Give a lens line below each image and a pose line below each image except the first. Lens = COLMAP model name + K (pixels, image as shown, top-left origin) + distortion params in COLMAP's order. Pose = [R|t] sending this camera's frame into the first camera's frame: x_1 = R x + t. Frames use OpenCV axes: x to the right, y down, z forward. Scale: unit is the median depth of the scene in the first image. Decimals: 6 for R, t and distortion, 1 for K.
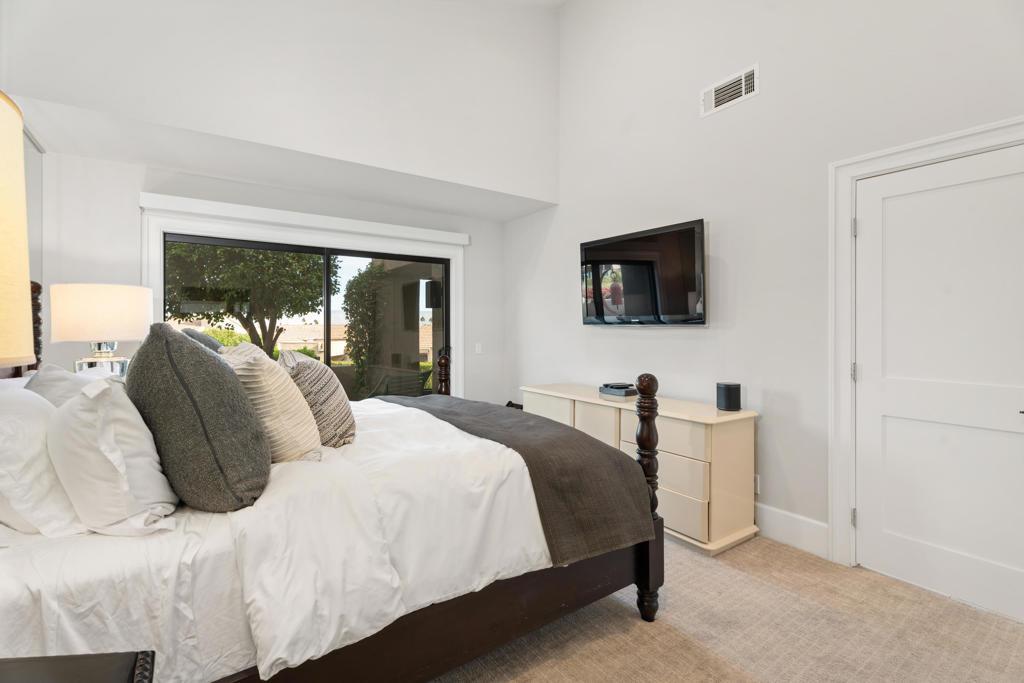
lens RADIAL K [[461.8, 0, 517.2], [0, 461.8, 327.4], [0, 0, 1]] dist [0.002304, 0.000470]
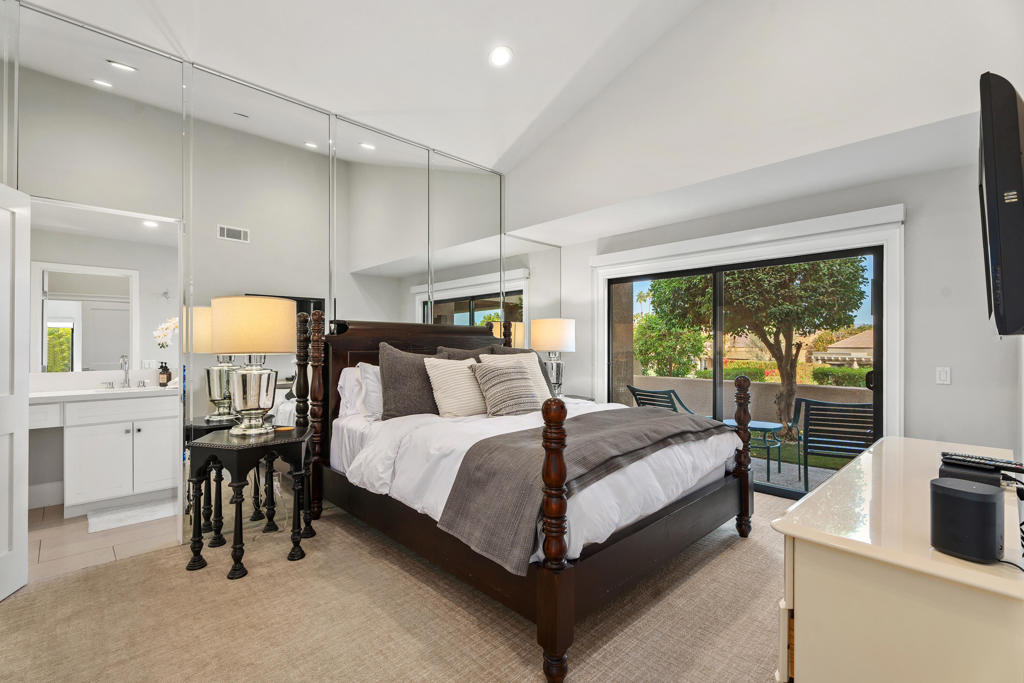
lens RADIAL K [[468.6, 0, 512.0], [0, 468.6, 341.5], [0, 0, 1]] dist [0.001808, 0.000140]
pose [[0.157249, -0.005357, -0.987544, 0.819653], [0.002993, 0.999983, -0.004948, 0.001613], [0.987554, -0.002178, 0.157263, 0.569038]]
